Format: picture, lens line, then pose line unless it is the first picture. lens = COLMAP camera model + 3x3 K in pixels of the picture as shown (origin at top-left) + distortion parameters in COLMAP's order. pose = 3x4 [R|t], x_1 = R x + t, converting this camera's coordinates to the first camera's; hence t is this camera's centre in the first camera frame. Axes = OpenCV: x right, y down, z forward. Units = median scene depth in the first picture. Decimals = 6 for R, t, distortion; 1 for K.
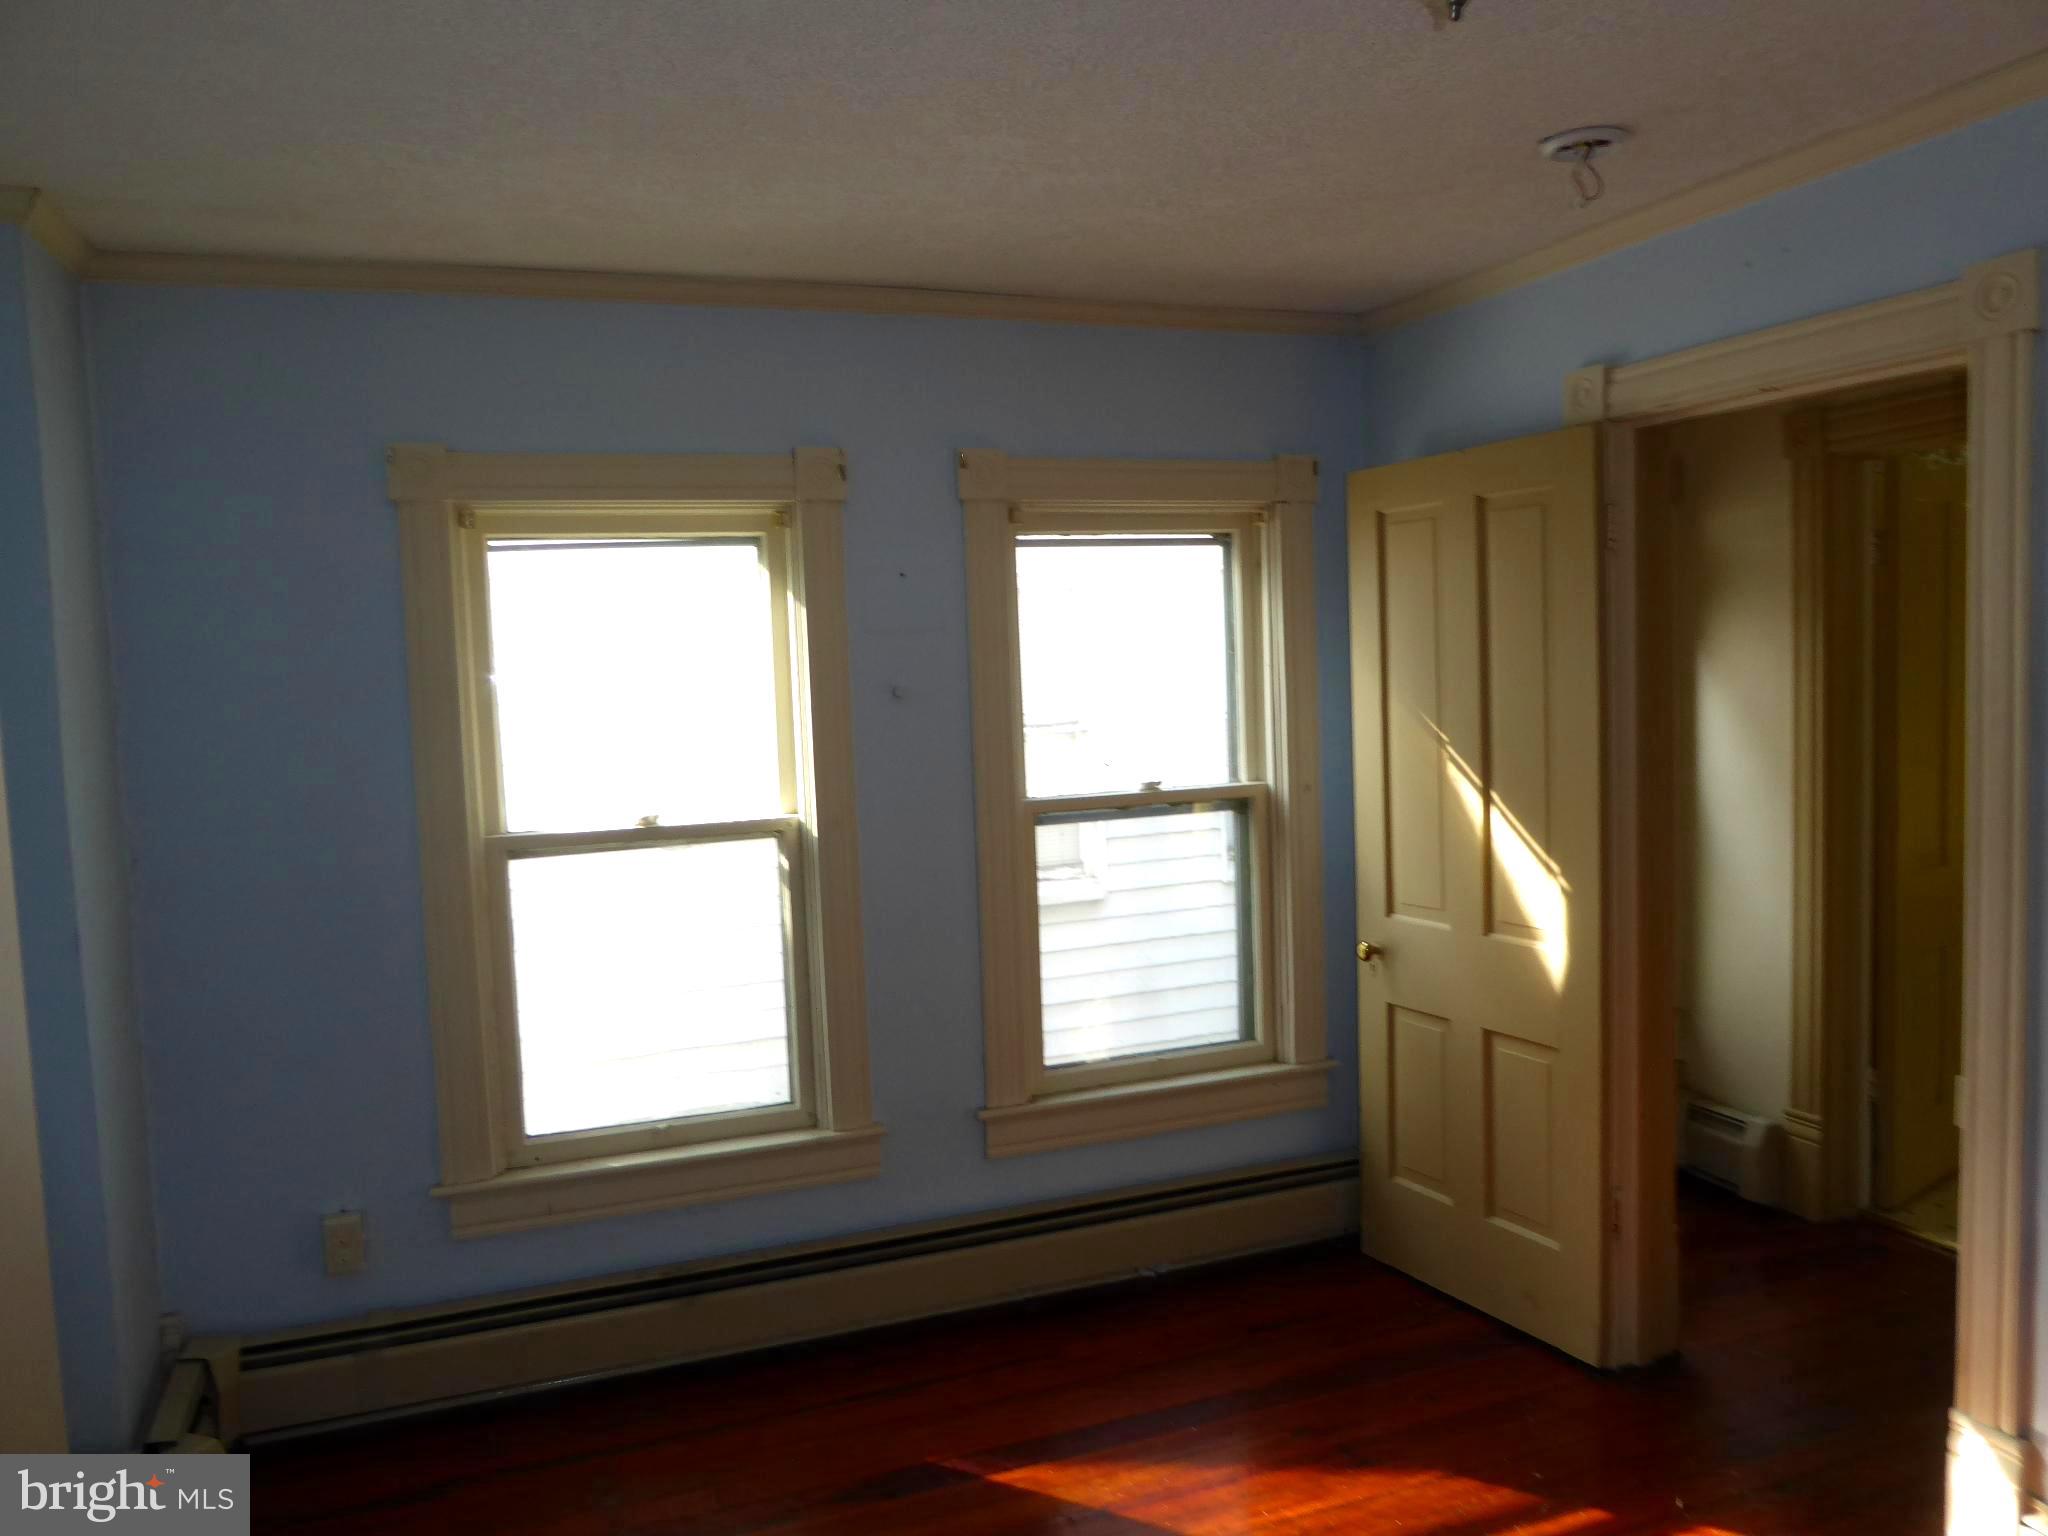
lens RADIAL K [[1474.9, 0, 1030.0], [0, 1474.9, 759.3], [0, 0, 1]] dist [-0.029079, 0.022172]
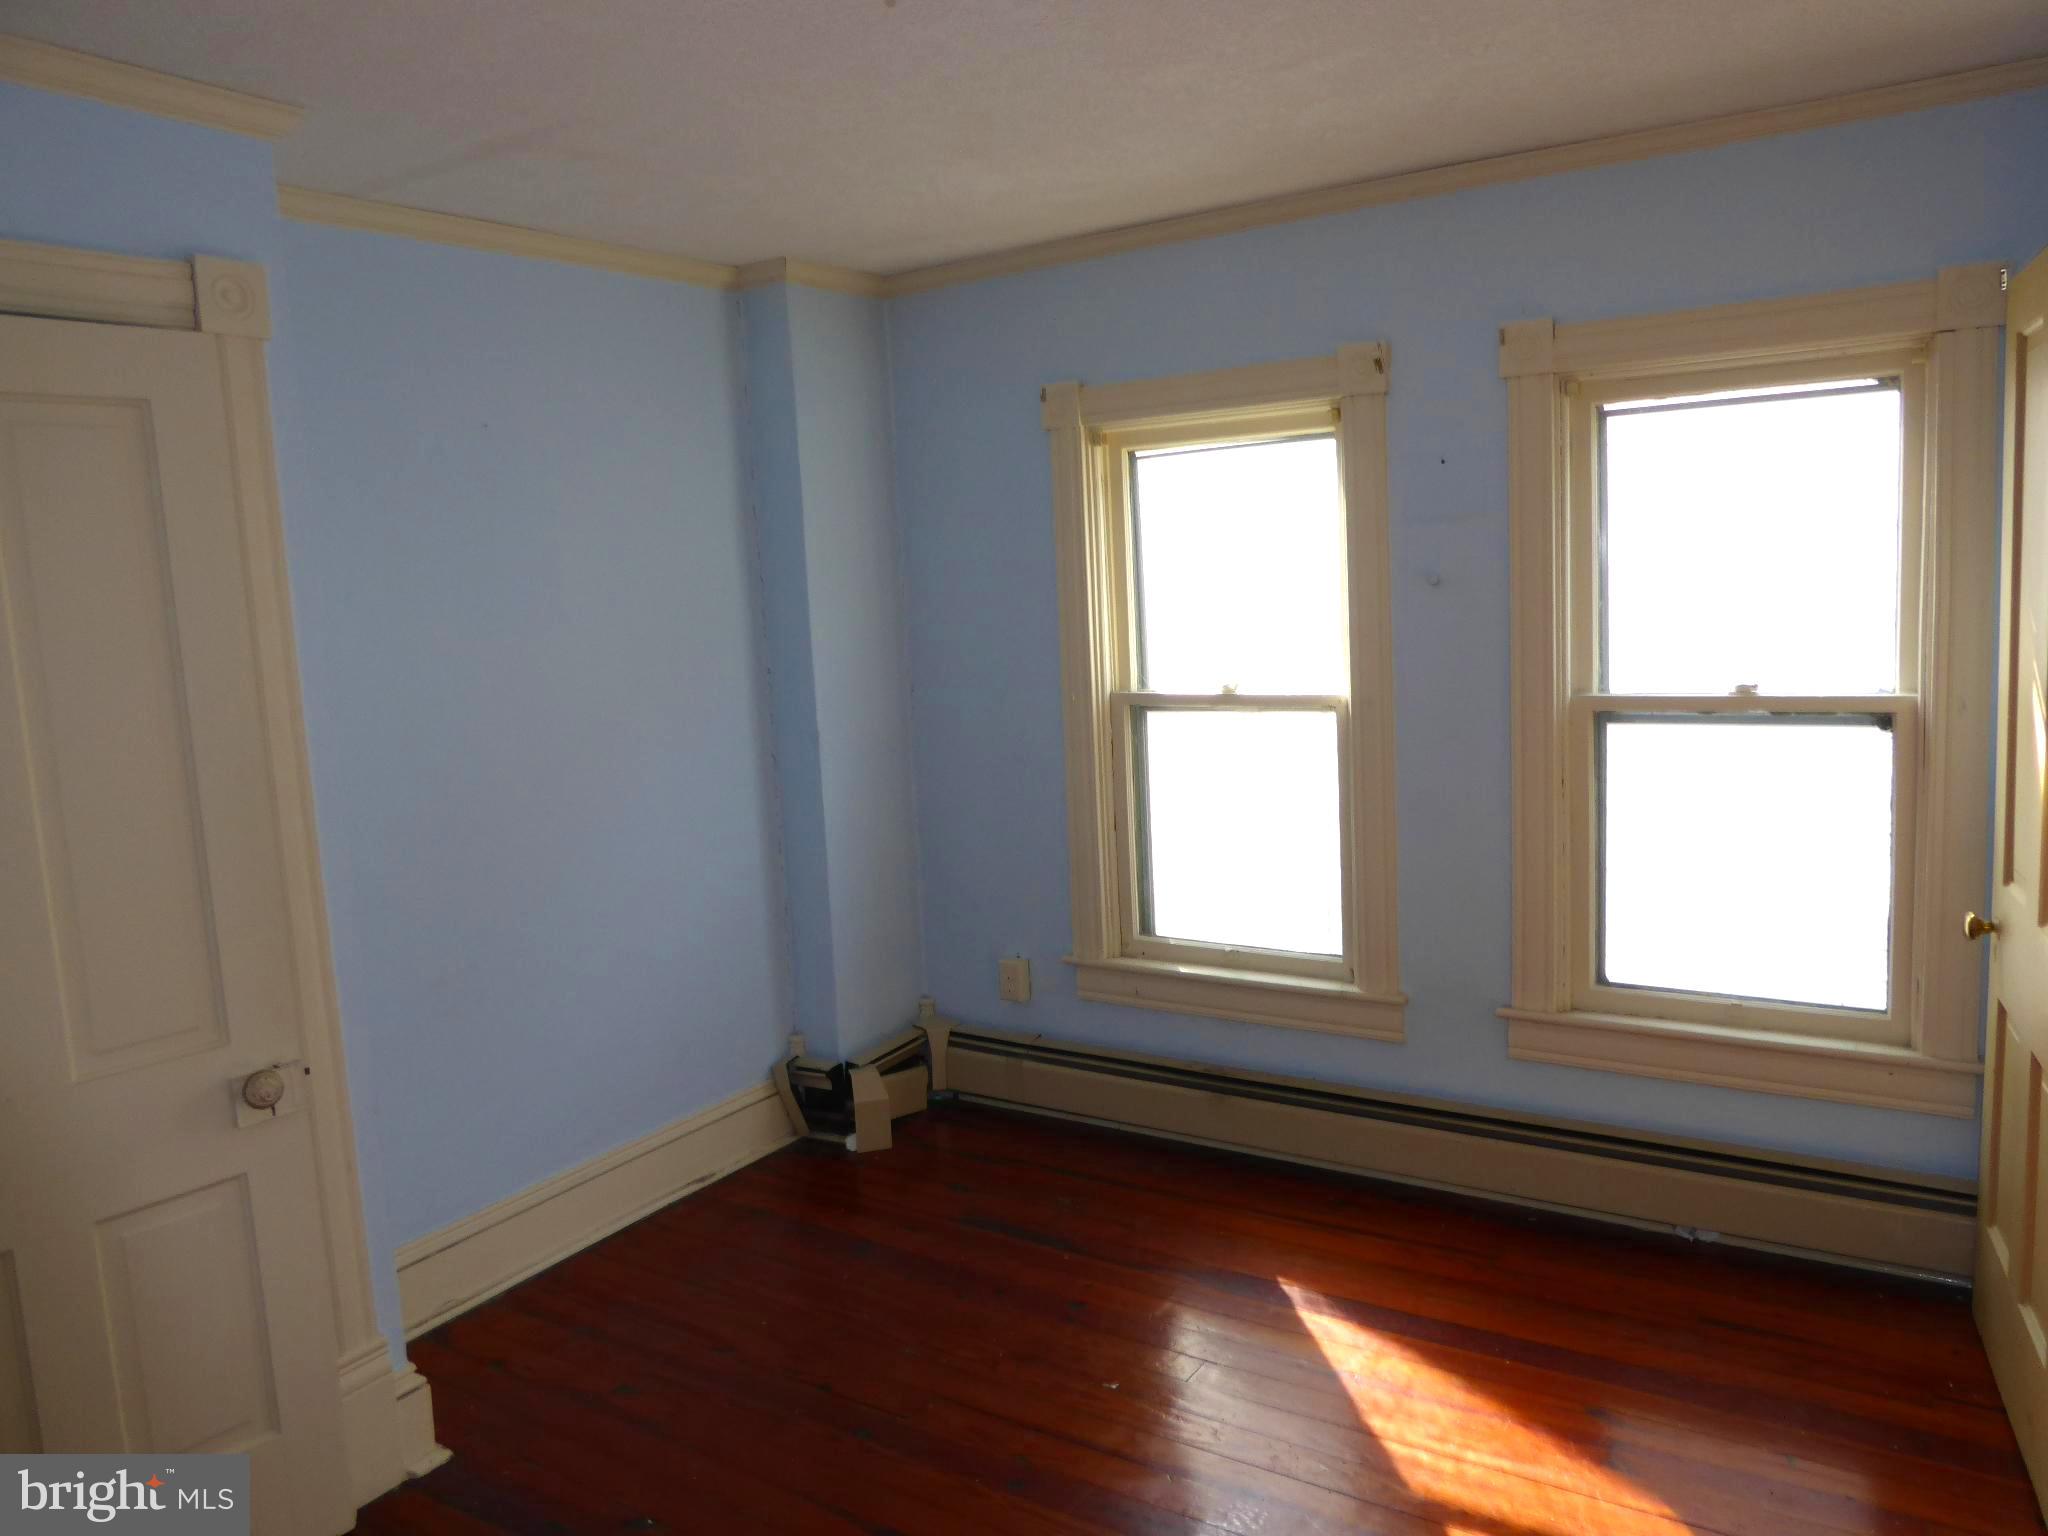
lens RADIAL K [[1474.9, 0, 1035.5], [0, 1474.9, 771.3], [0, 0, 1]] dist [-0.029079, 0.022172]
pose [[0.600835, 0.114694, -0.791102, 0.562733], [-0.021291, 0.991598, 0.127592, -0.038435], [0.799089, -0.059819, 0.598229, 0.175800]]
